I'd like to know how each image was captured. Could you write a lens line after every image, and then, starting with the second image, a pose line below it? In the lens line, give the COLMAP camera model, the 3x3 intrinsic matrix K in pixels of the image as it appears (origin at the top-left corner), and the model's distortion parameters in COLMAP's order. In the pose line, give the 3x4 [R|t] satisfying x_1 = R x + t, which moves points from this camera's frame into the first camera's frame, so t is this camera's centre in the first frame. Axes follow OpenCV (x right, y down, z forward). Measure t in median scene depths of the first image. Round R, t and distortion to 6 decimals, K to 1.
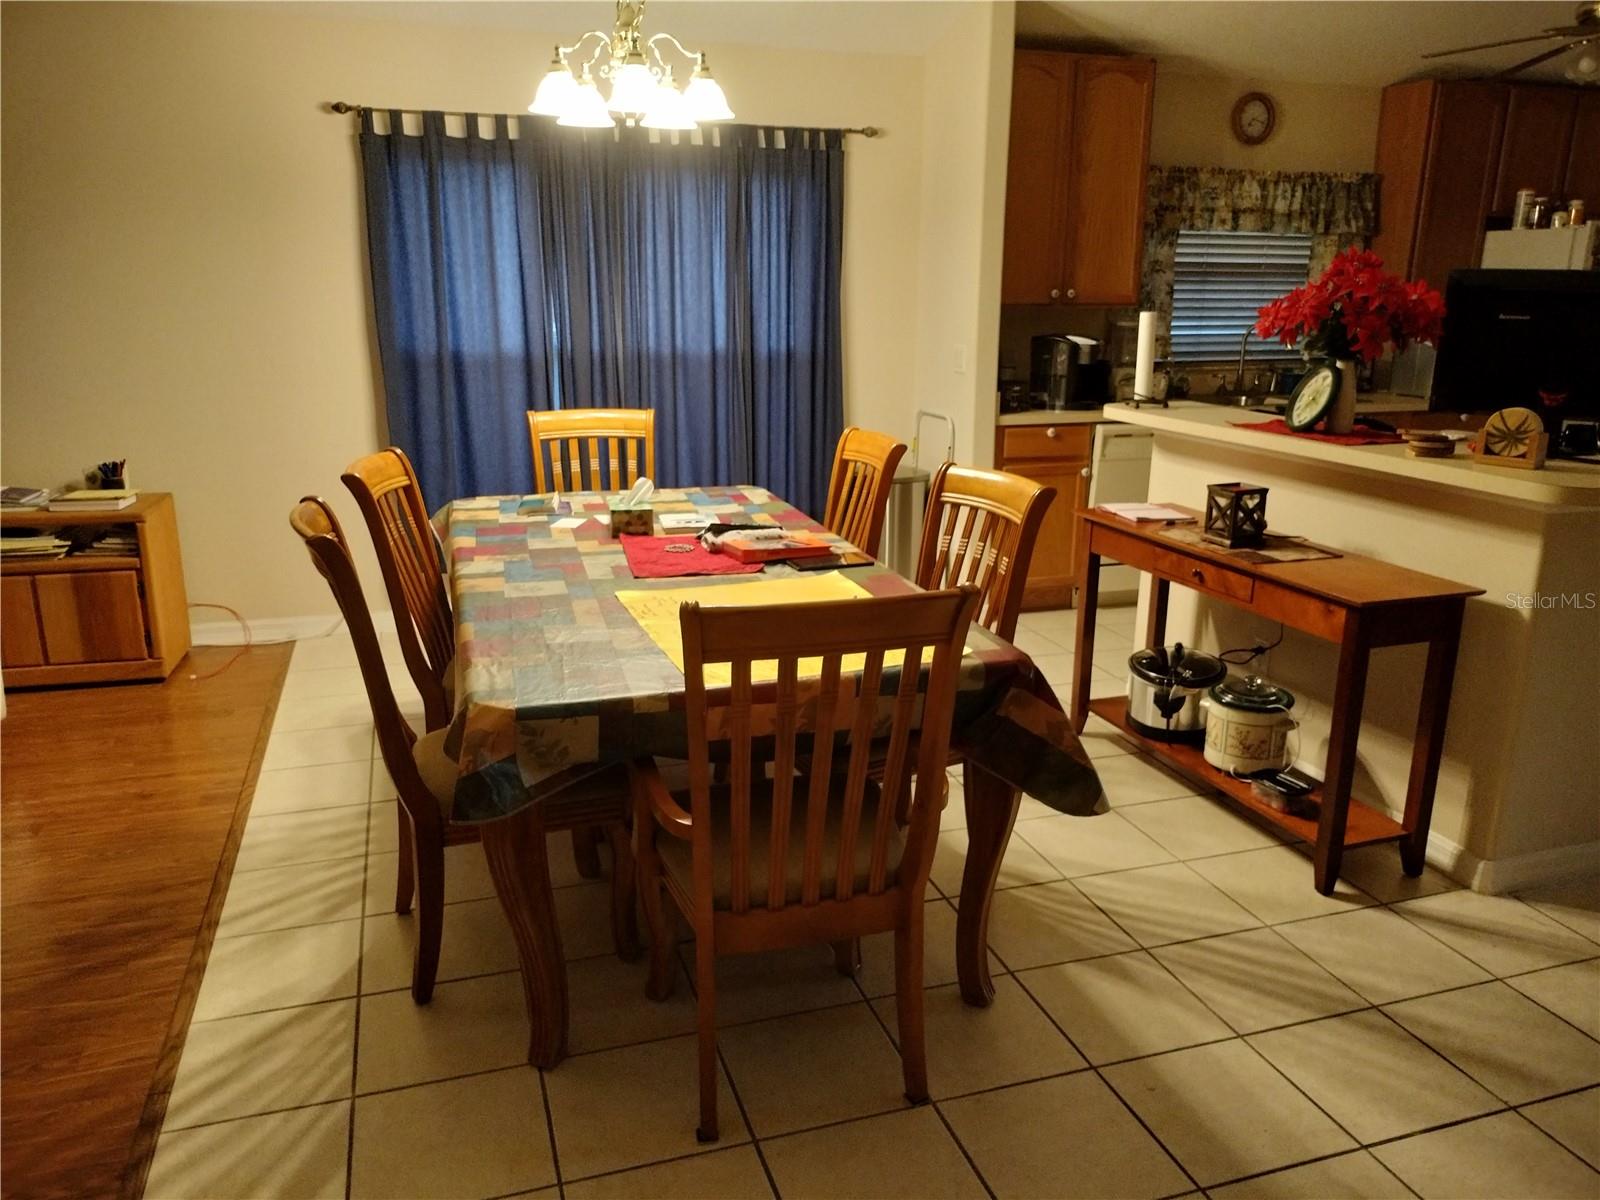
lens RADIAL K [[1200.2, 0, 801.6], [0, 1200.2, 595.8], [0, 0, 1]] dist [0.041915, -0.058643]
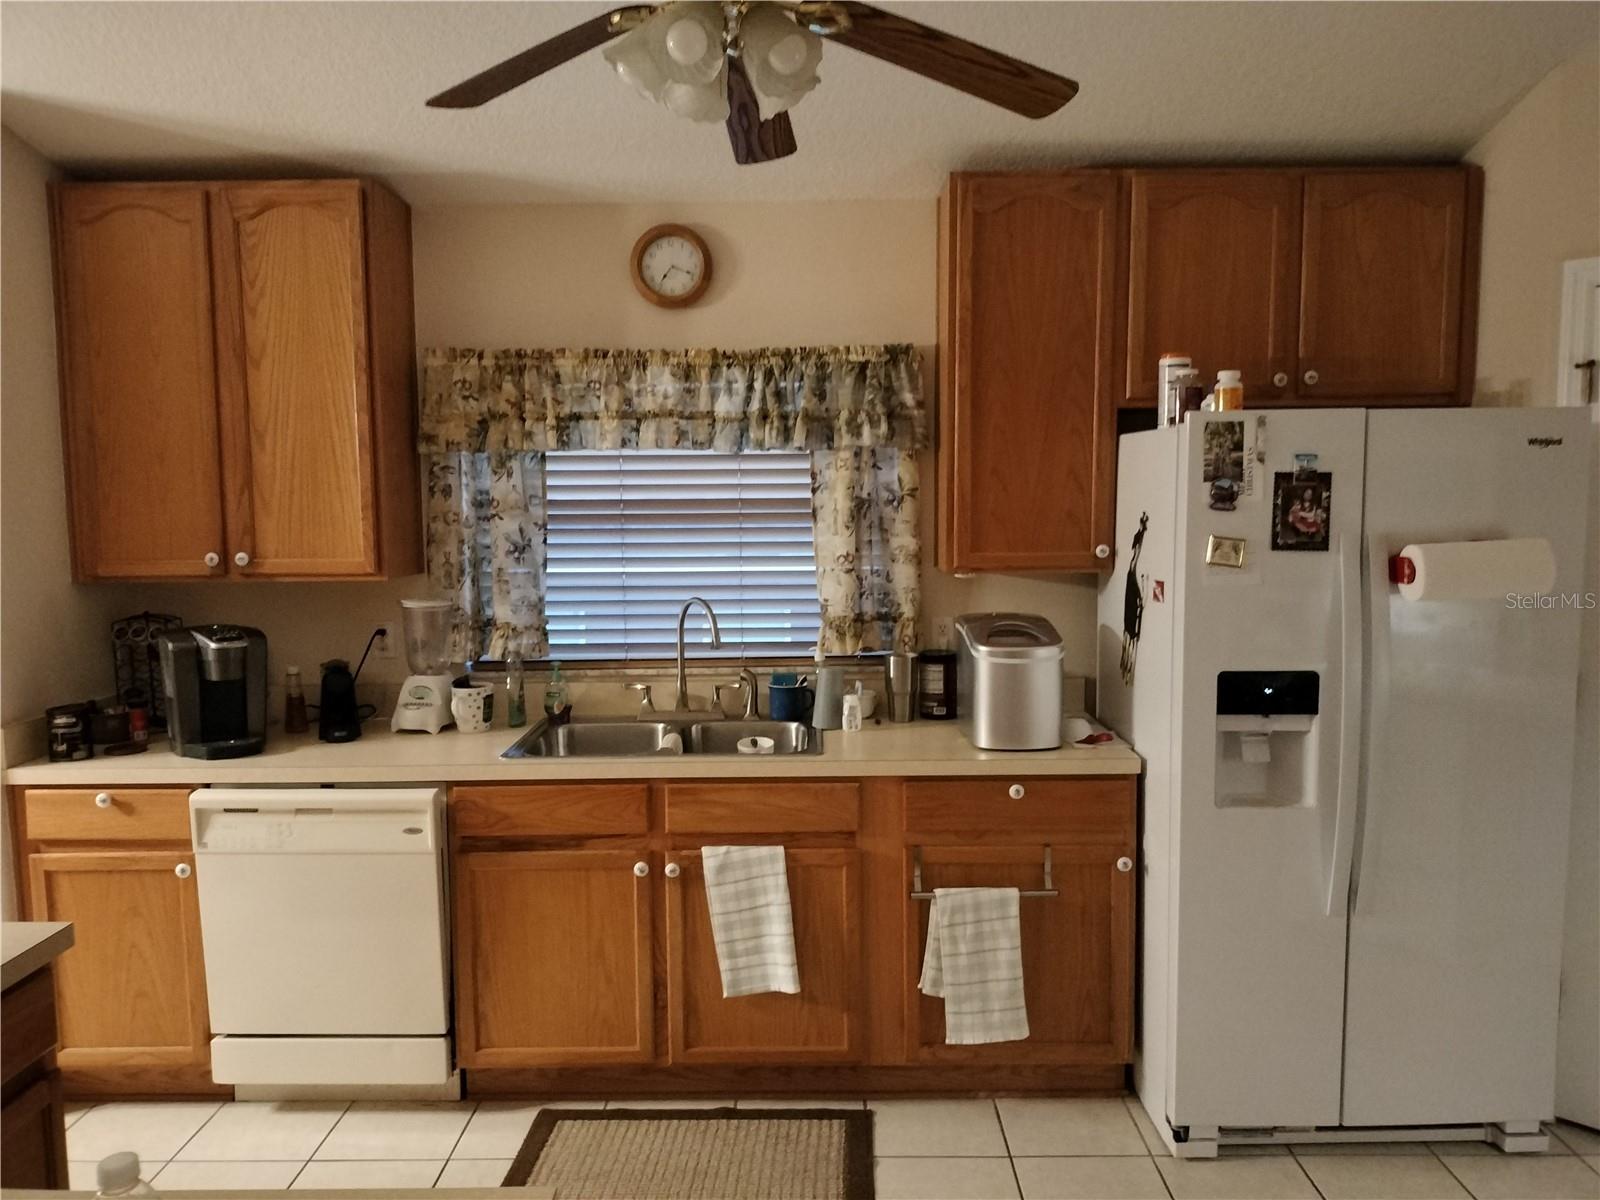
lens RADIAL K [[1200.2, 0, 798.8], [0, 1200.2, 607.3], [0, 0, 1]] dist [0.041915, -0.058643]
pose [[0.948921, 0.019826, -0.314891, 0.616740], [-0.064651, 0.989065, -0.132553, -0.150469], [0.308819, 0.146140, 0.939826, 0.476179]]
